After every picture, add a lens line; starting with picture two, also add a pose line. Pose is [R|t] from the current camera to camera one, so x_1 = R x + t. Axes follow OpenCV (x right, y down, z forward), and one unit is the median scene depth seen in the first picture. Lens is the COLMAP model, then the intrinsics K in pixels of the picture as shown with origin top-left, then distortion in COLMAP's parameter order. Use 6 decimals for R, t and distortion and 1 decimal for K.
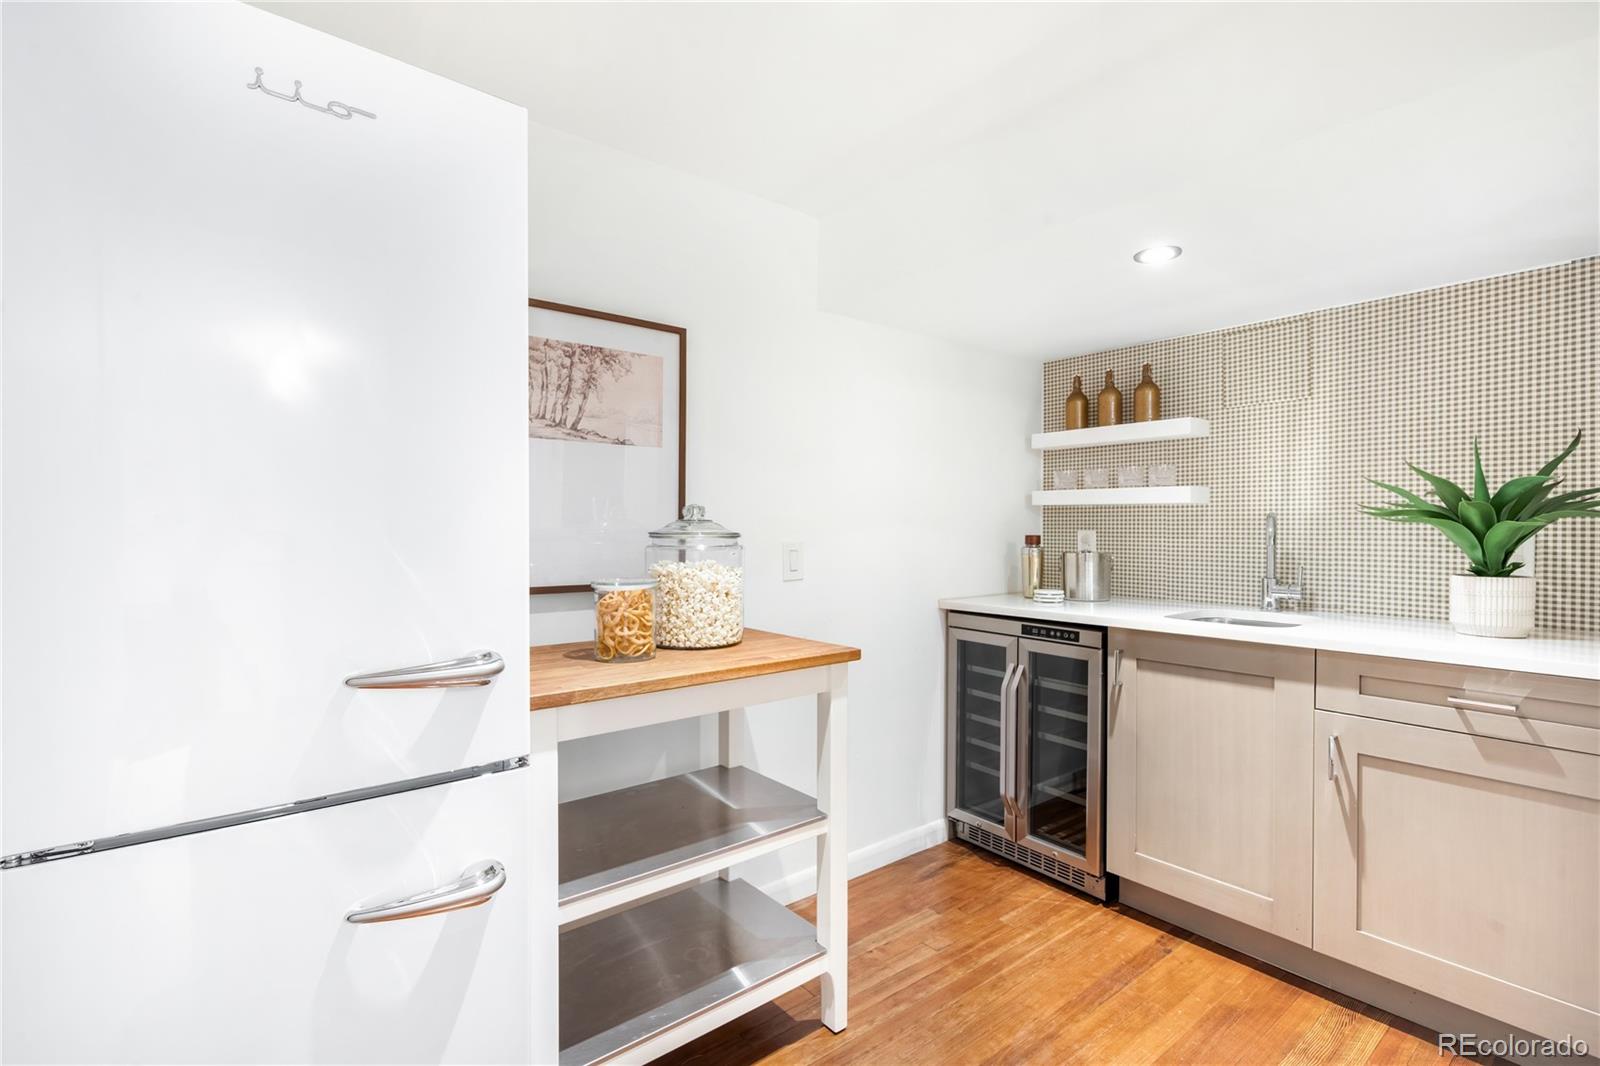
lens RADIAL K [[743.5, 0, 806.3], [0, 743.5, 544.4], [0, 0, 1]] dist [-0.003276, -0.000316]
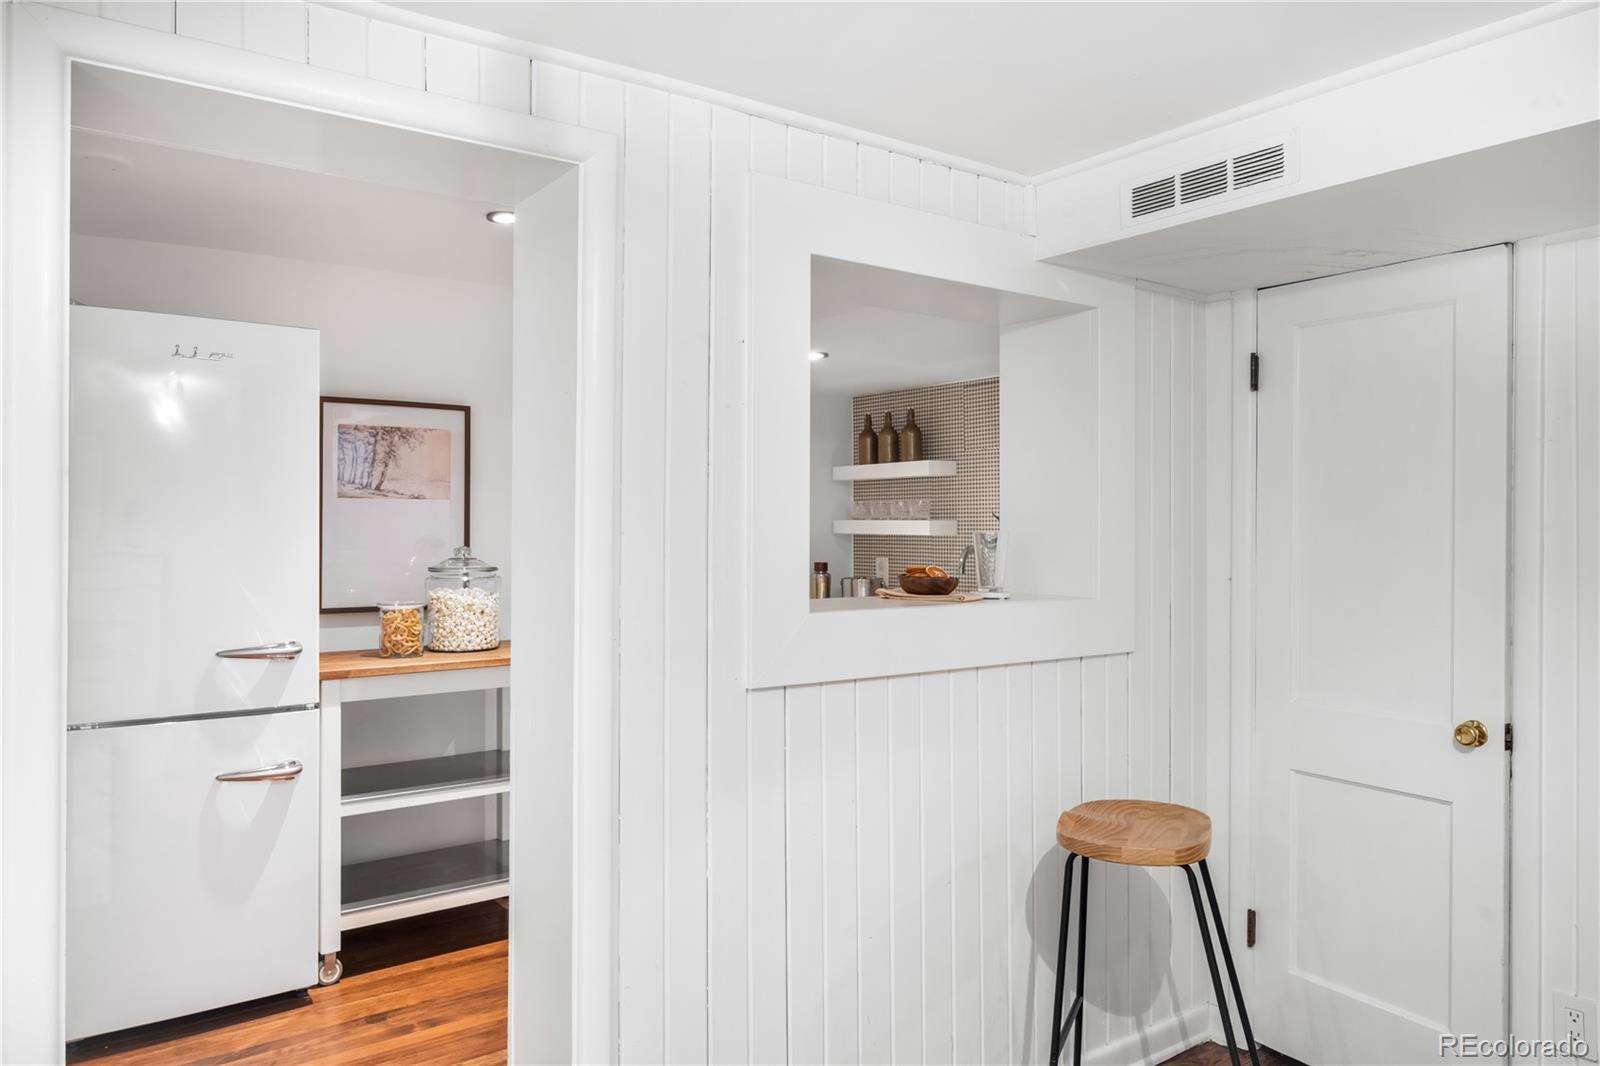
lens RADIAL K [[1067.0, 0, 797.9], [0, 1067.0, 535.1], [0, 0, 1]] dist [-0.008278, -0.003002]
pose [[0.999425, -0.005991, -0.033370, 0.524451], [0.005184, 0.999694, -0.024204, -0.024619], [0.033504, 0.024017, 0.999150, -0.917419]]
